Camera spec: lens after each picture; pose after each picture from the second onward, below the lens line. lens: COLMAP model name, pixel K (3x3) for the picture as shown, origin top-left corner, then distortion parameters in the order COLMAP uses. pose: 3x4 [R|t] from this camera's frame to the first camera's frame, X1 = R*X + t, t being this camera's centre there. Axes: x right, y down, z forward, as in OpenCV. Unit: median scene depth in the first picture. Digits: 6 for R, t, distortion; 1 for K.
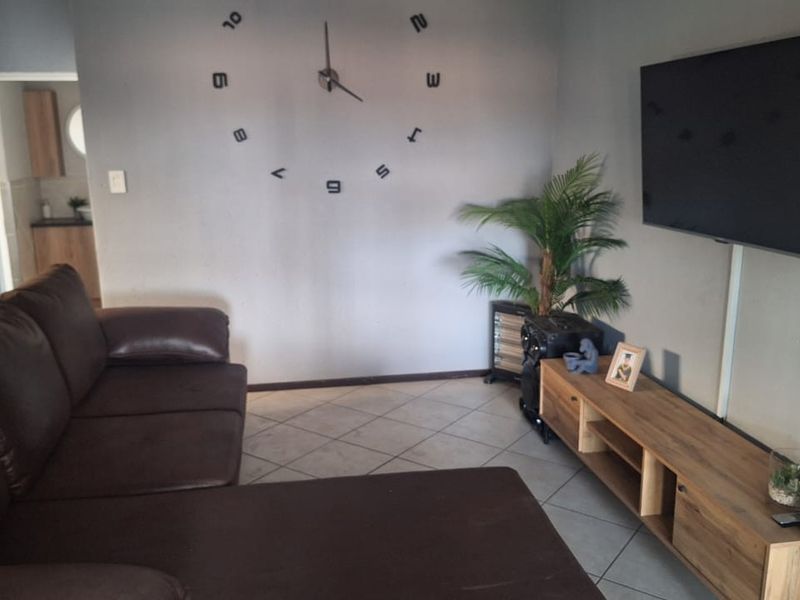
lens RADIAL K [[713.5, 0, 397.8], [0, 713.5, 297.3], [0, 0, 1]] dist [0.052477, -0.037001]
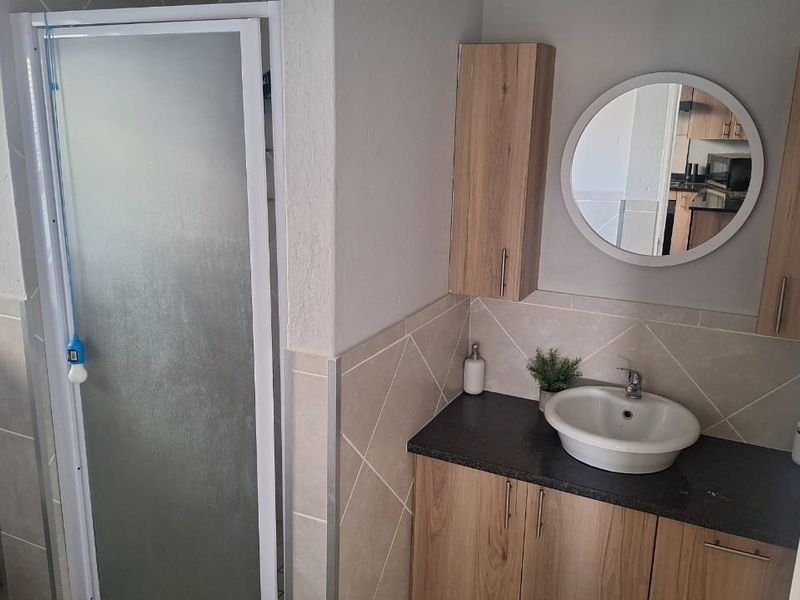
lens RADIAL K [[713.5, 0, 399.4], [0, 713.5, 300.4], [0, 0, 1]] dist [0.052477, -0.037001]
pose [[0.801848, 0.166005, -0.574006, -0.316030], [-0.161292, 0.985106, 0.059582, -0.173657], [0.575348, 0.044807, 0.816681, 0.683860]]
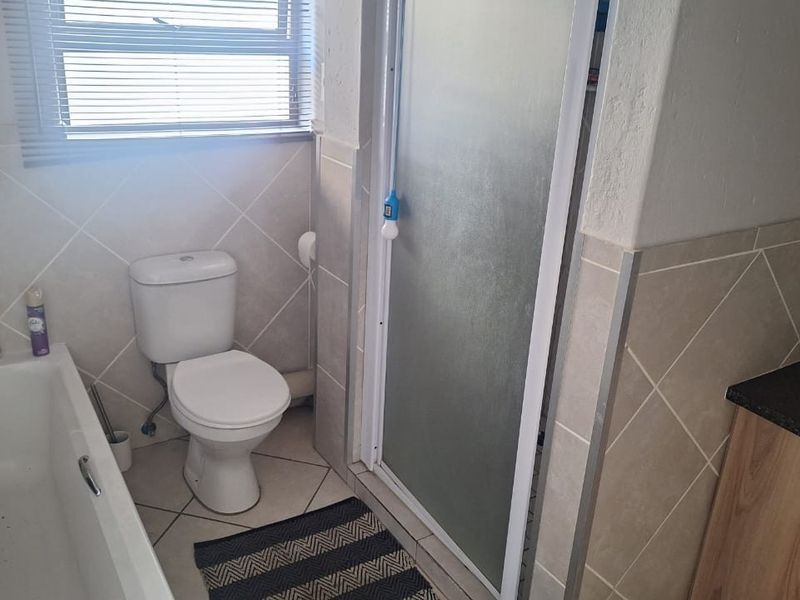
lens RADIAL K [[713.5, 0, 400.5], [0, 713.5, 301.8], [0, 0, 1]] dist [0.052477, -0.037001]
pose [[0.368936, 0.368723, -0.853188, -0.323145], [-0.266556, 0.921360, 0.282920, -0.161782], [0.890413, 0.123043, 0.438208, 0.730911]]
